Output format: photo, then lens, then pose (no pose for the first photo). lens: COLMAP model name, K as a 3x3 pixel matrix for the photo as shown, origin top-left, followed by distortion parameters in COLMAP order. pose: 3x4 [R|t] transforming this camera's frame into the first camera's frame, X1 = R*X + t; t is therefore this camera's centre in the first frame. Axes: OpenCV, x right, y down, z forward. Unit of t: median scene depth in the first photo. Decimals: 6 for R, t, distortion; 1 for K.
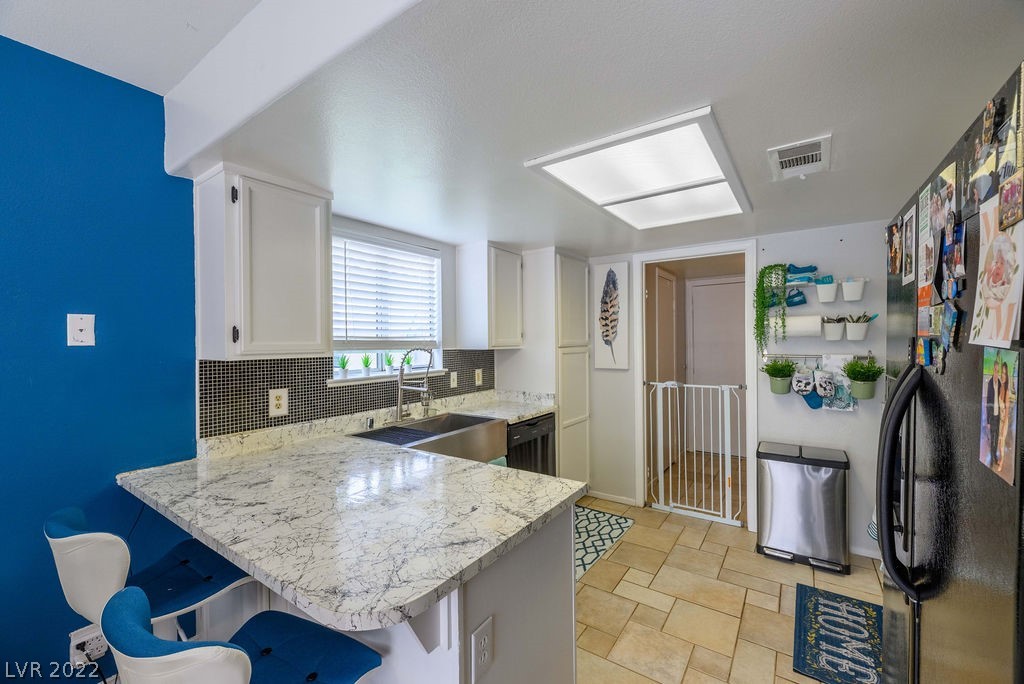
lens RADIAL K [[425.6, 0, 509.0], [0, 425.6, 340.8], [0, 0, 1]] dist [-0.003101, -0.000204]
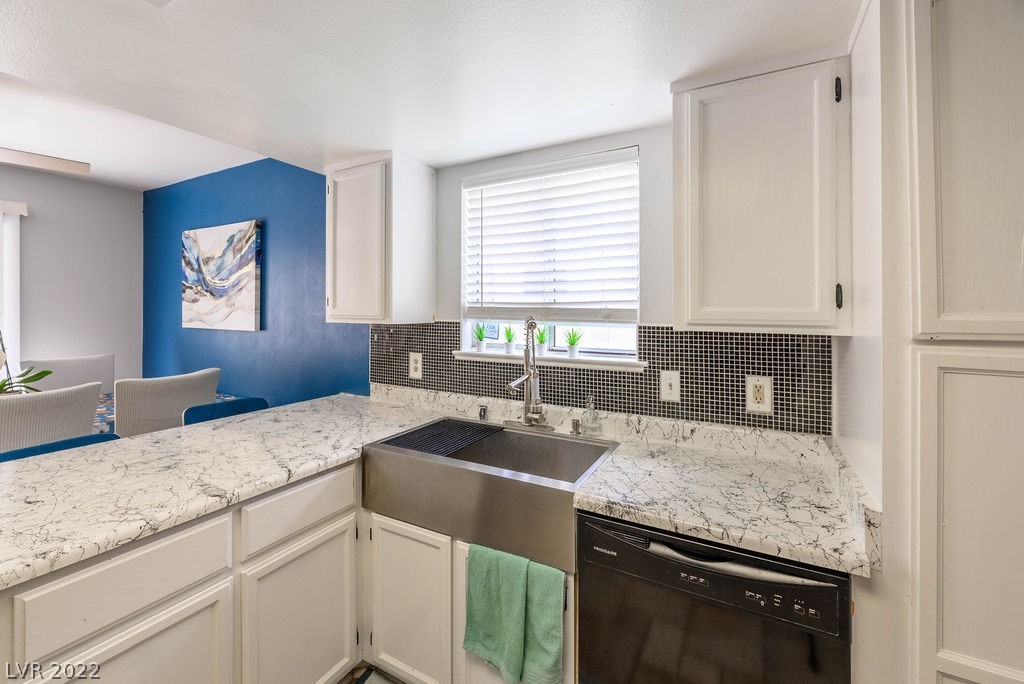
lens RADIAL K [[425.6, 0, 512.8], [0, 425.6, 306.0], [0, 0, 1]] dist [-0.003101, -0.000204]
pose [[0.113755, 0.004804, -0.993497, 0.440708], [-0.006937, 0.999968, 0.004041, -0.006365], [0.993485, 0.006433, 0.113784, 0.936196]]
